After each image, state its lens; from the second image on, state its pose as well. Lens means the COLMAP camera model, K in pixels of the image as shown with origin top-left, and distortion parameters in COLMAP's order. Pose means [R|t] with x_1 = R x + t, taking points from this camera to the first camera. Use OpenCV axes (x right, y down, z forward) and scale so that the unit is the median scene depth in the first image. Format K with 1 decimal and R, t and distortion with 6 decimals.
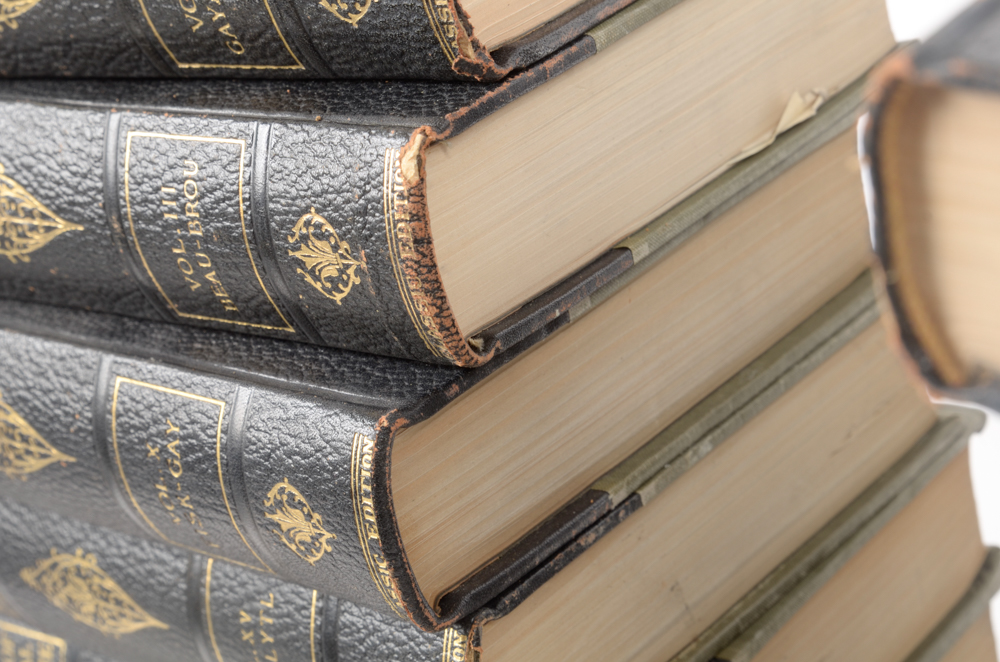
lens RADIAL K [[2234.9, 0, 490.0], [0, 2234.9, 322.8], [0, 0, 1]] dist [0.064437, 0.000000]
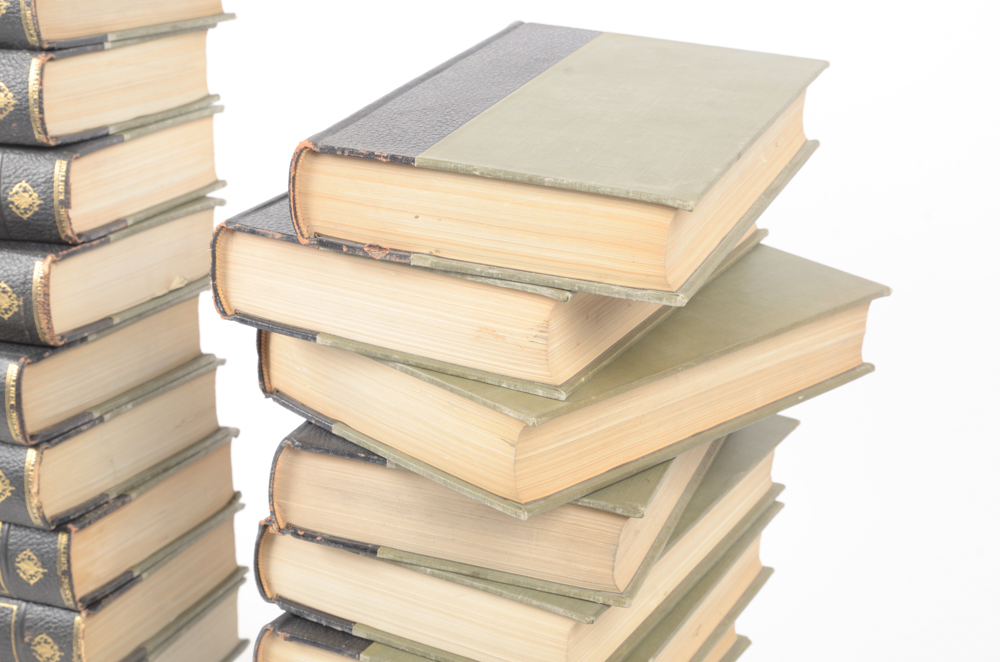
lens RADIAL K [[1954.3, 0, 498.8], [0, 1954.3, 330.7], [0, 0, 1]] dist [-0.001695, 0.000000]
pose [[0.940799, 0.120899, 0.316671, -0.254873], [-0.065894, 0.981638, -0.179008, 0.390268], [-0.332498, 0.147544, 0.931491, -1.397847]]
